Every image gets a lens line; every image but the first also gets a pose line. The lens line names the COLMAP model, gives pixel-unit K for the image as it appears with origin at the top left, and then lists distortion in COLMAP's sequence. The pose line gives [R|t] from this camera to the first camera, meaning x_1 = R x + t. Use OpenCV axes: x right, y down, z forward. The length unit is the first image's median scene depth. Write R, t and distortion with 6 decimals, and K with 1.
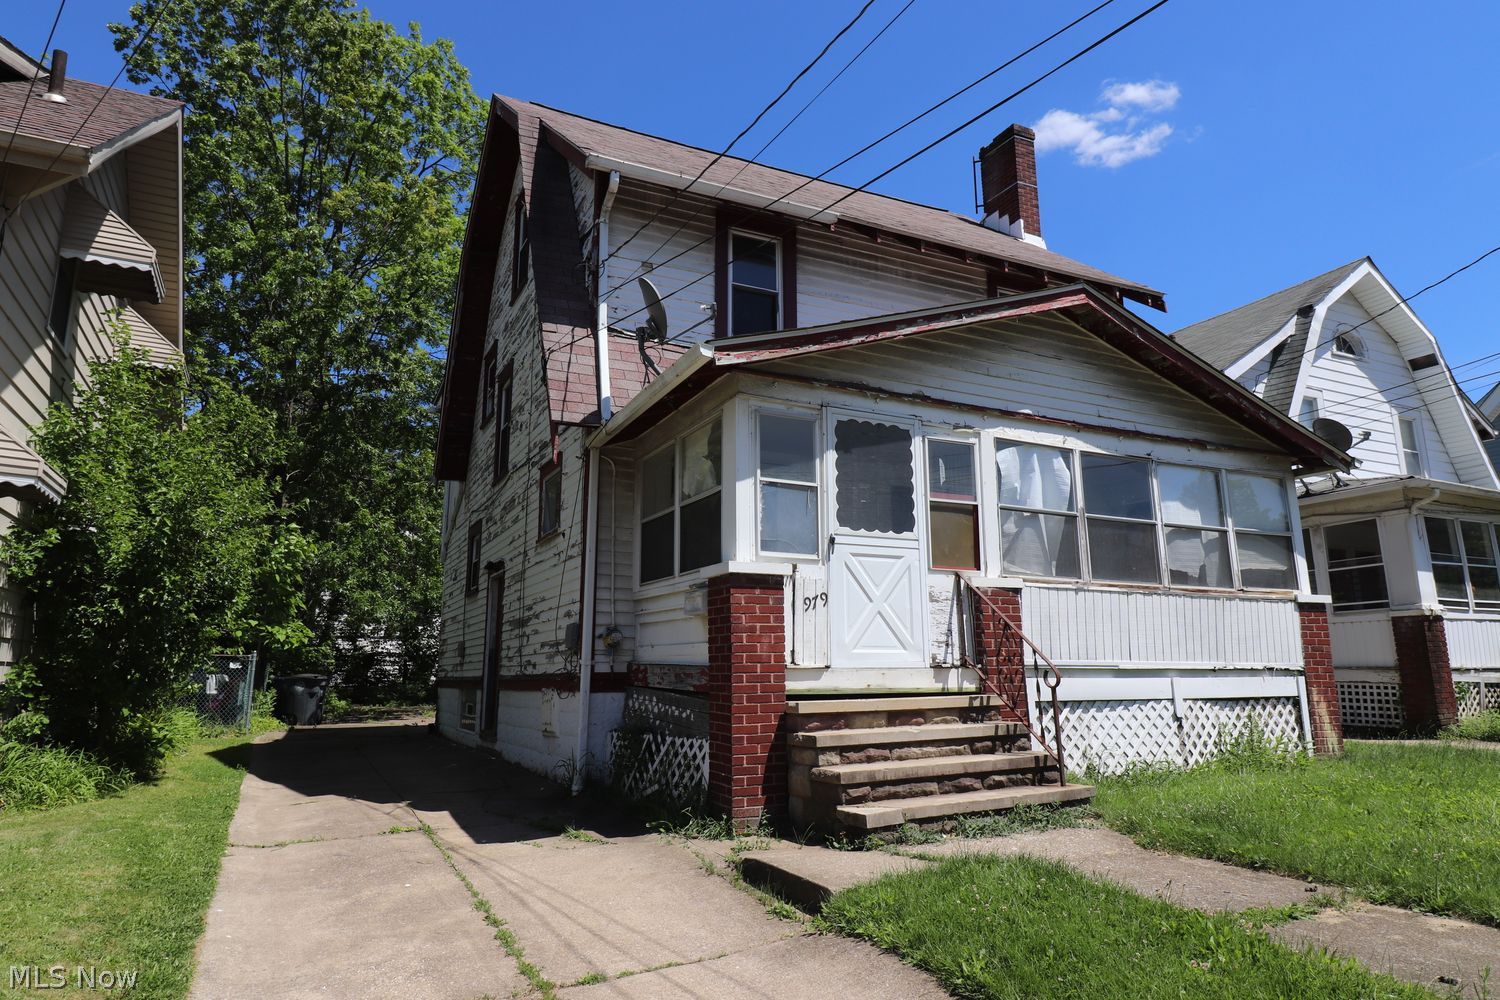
lens RADIAL K [[931.0, 0, 750.0], [0, 931.0, 492.6], [0, 0, 1]] dist [0.010044, -0.018258]
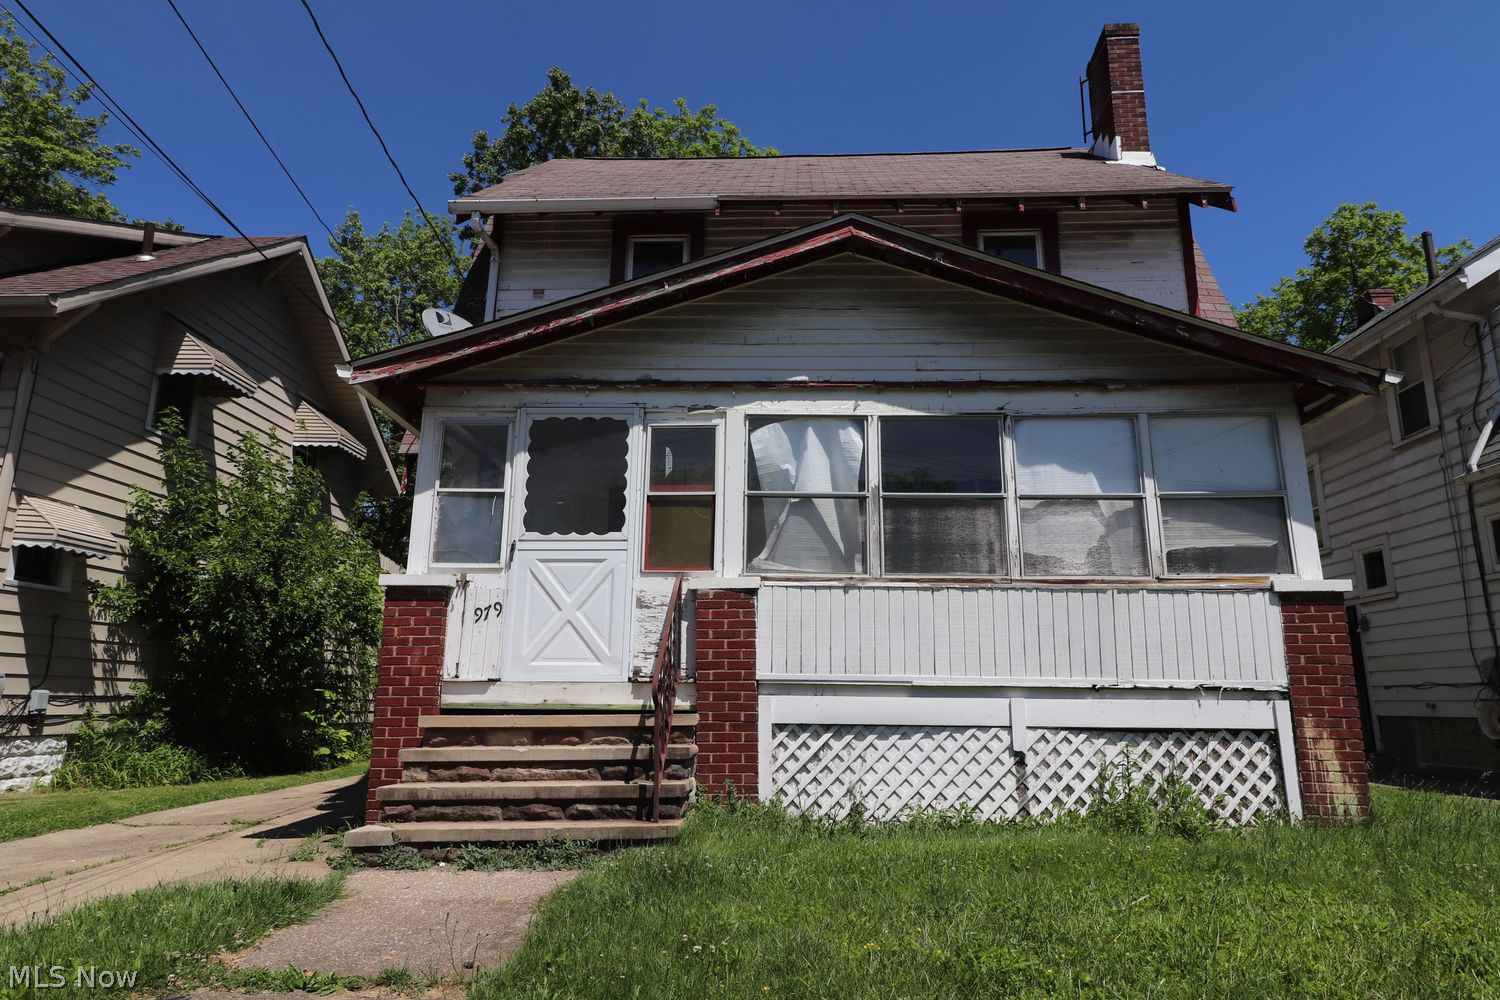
lens RADIAL K [[931.0, 0, 752.2], [0, 931.0, 499.4], [0, 0, 1]] dist [0.010044, -0.018258]
pose [[0.876896, -0.091608, -0.471871, 0.662821], [0.080599, 0.995795, -0.043541, 0.056134], [0.473875, 0.000149, 0.880592, 0.244725]]
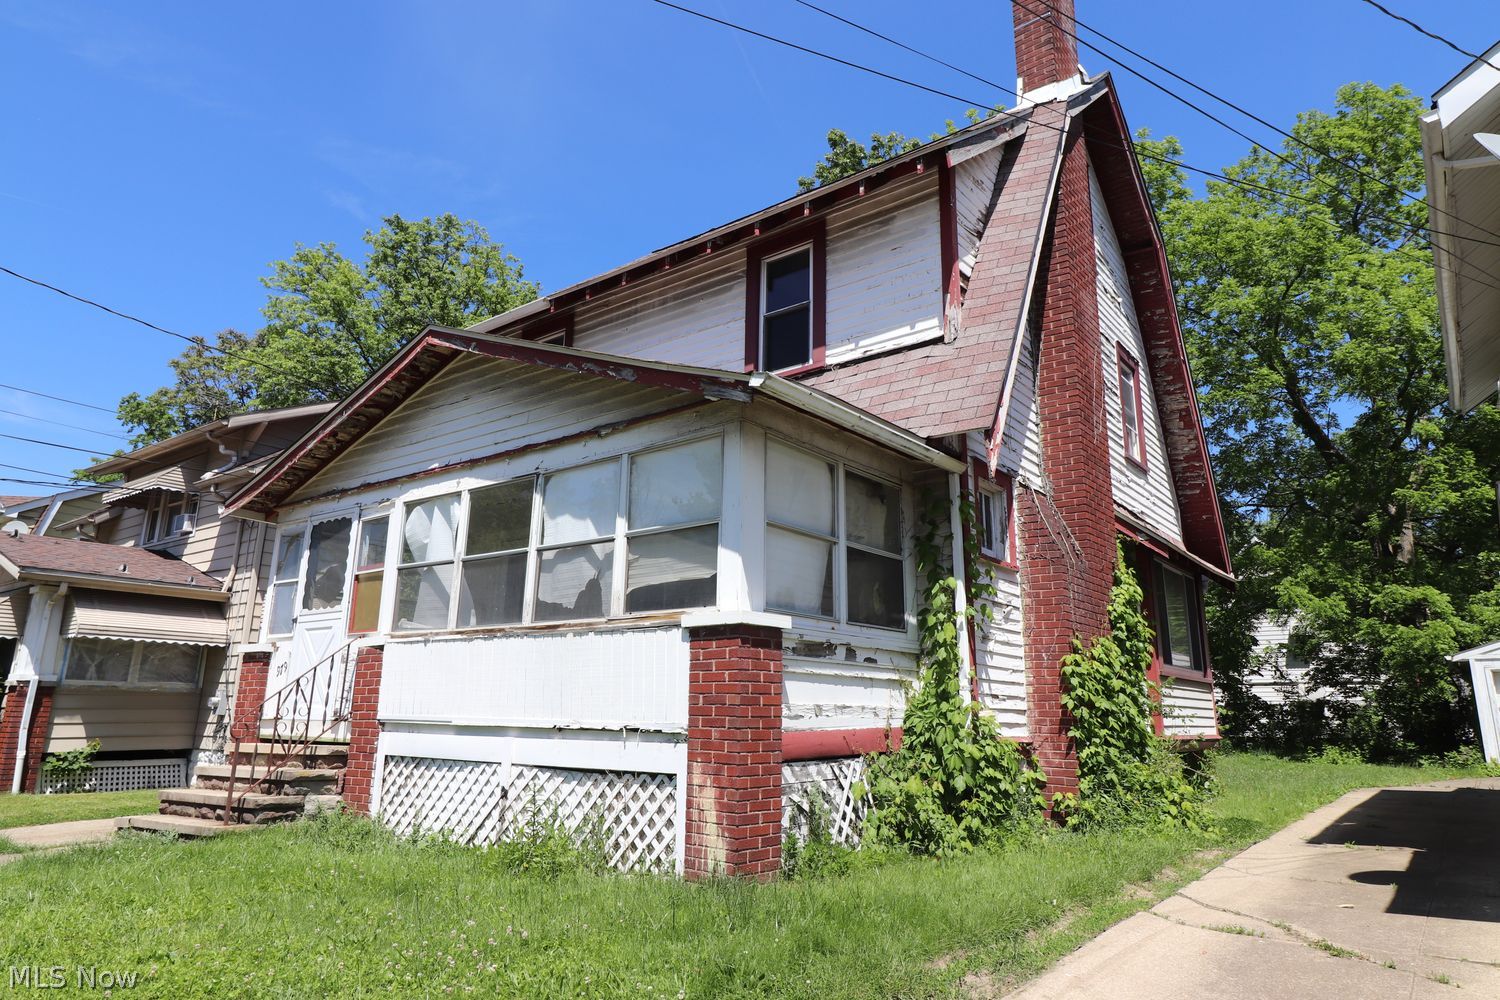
lens RADIAL K [[931.0, 0, 757.7], [0, 931.0, 499.1], [0, 0, 1]] dist [0.010044, -0.018258]
pose [[0.443930, -0.194196, -0.874765, 1.365608], [0.158651, 0.977844, -0.136566, 0.145435], [0.881905, -0.078157, 0.464904, 0.858536]]
